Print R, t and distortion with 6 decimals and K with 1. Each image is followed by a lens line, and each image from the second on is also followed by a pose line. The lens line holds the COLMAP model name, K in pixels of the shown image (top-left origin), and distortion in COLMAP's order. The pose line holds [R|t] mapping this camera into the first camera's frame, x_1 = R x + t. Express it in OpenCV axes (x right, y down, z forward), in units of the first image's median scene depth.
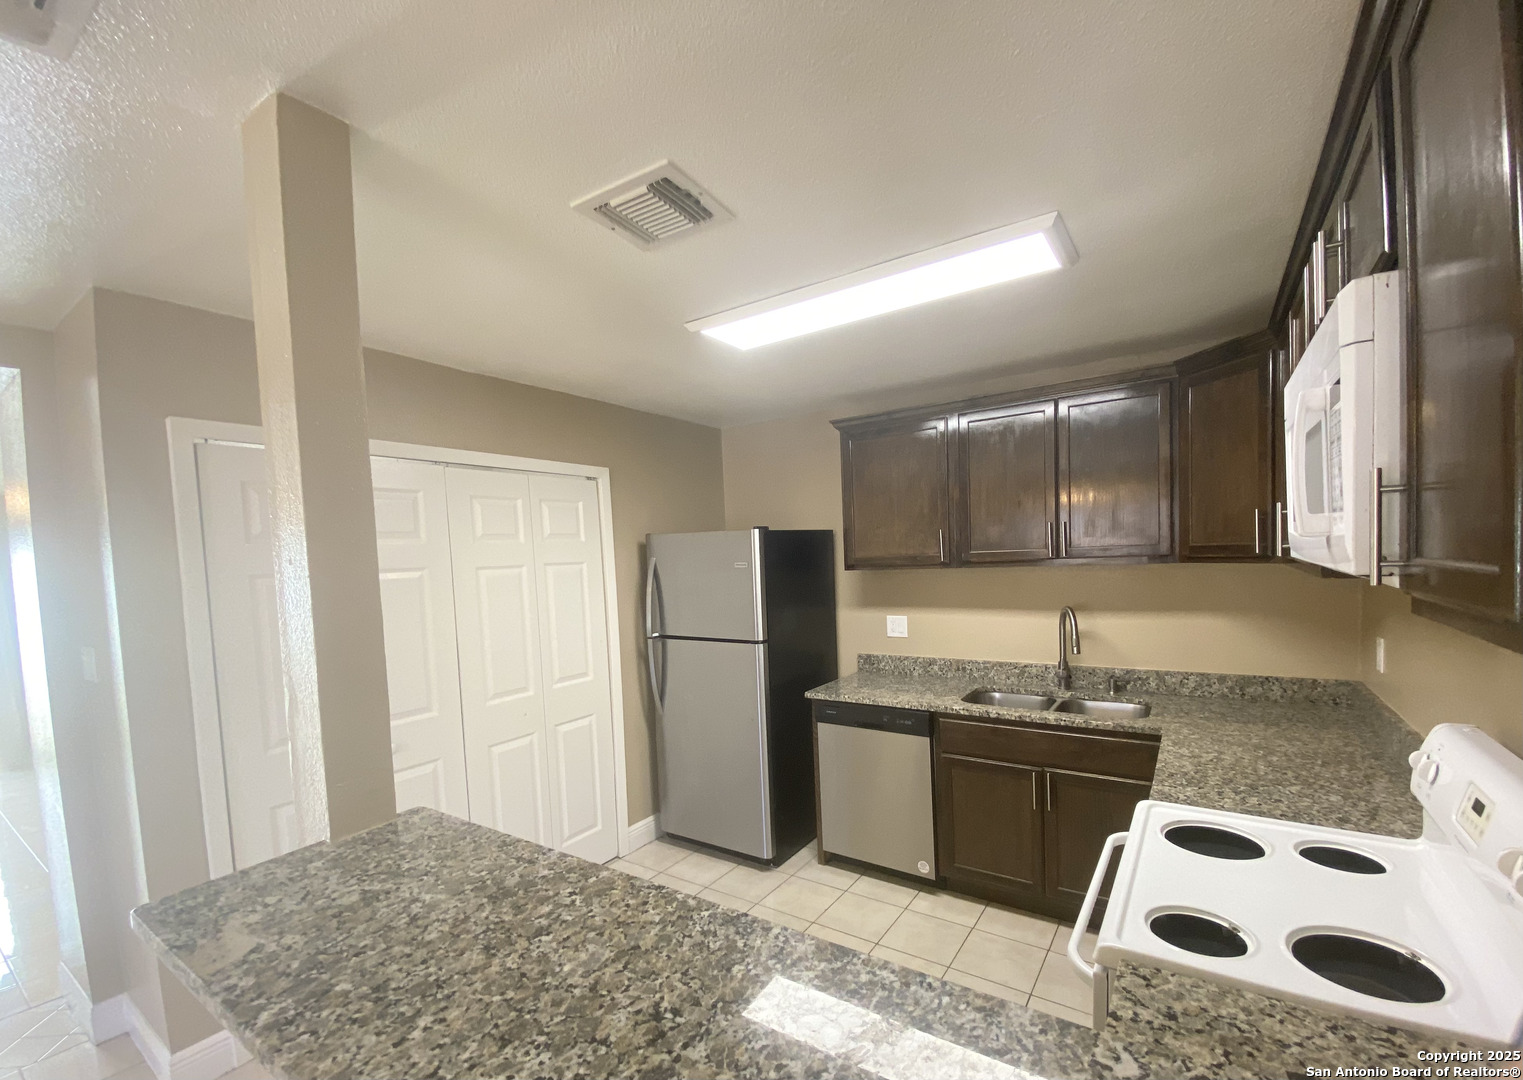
lens RADIAL K [[640.4, 0, 763.5], [0, 640.4, 584.4], [0, 0, 1]] dist [-0.000897, -0.000228]
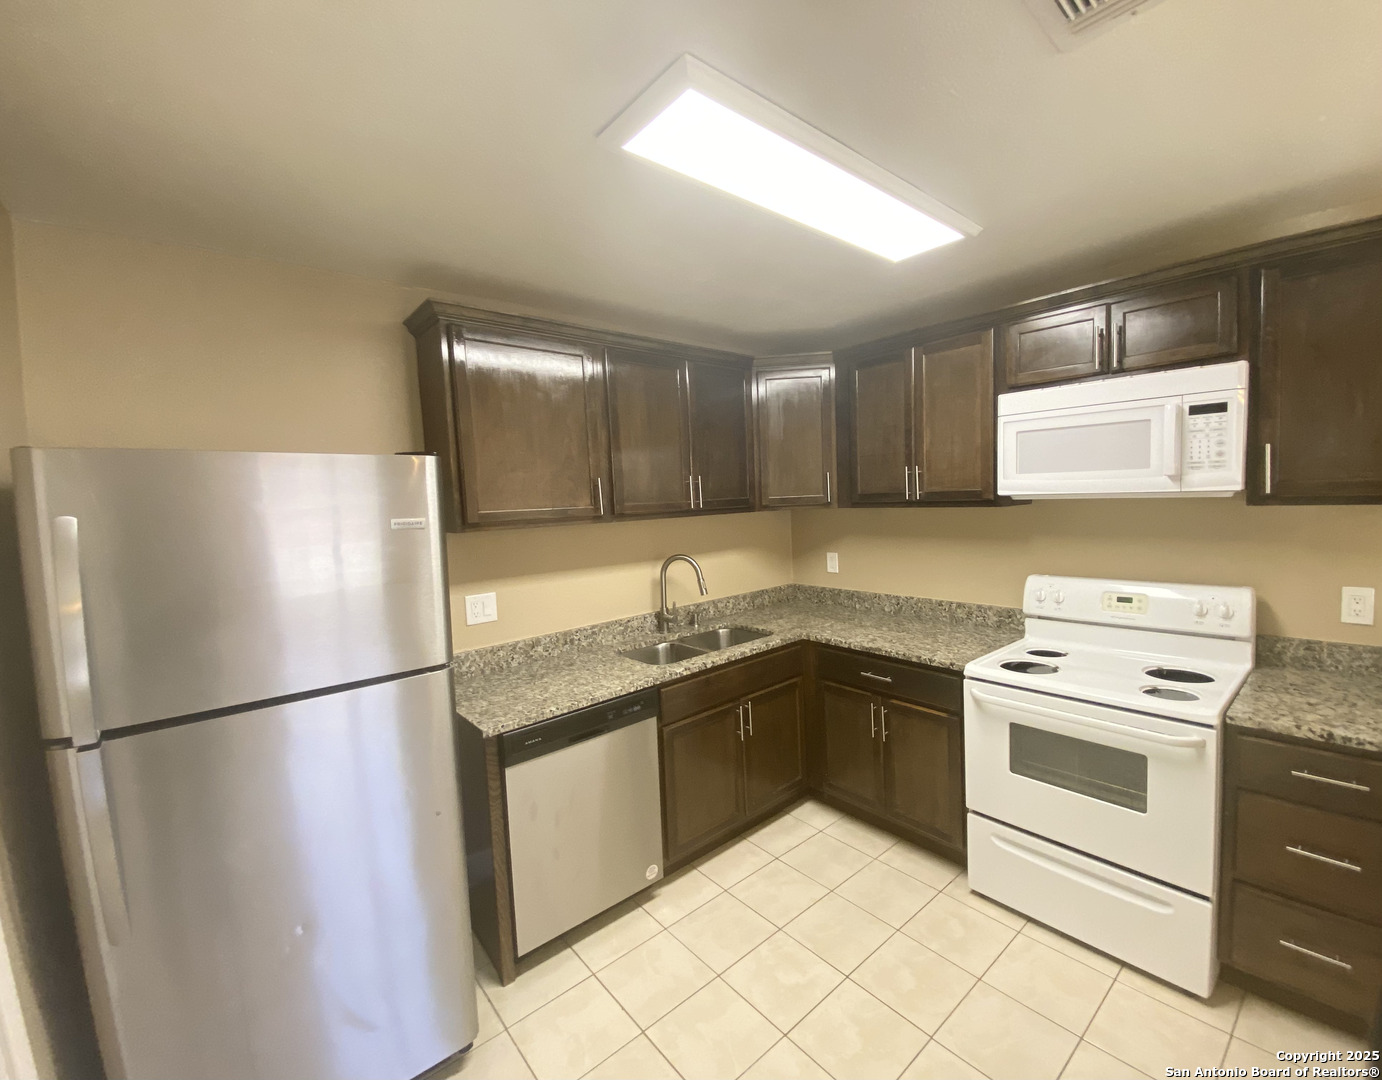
lens RADIAL K [[590.3, 0, 719.0], [0, 590.3, 541.4], [0, 0, 1]] dist [0.031139, 0.000057]
pose [[0.236595, -0.051316, 0.970252, -0.474828], [0.078312, 0.996362, 0.033601, -0.015636], [-0.968447, 0.068033, 0.239753, 0.696156]]
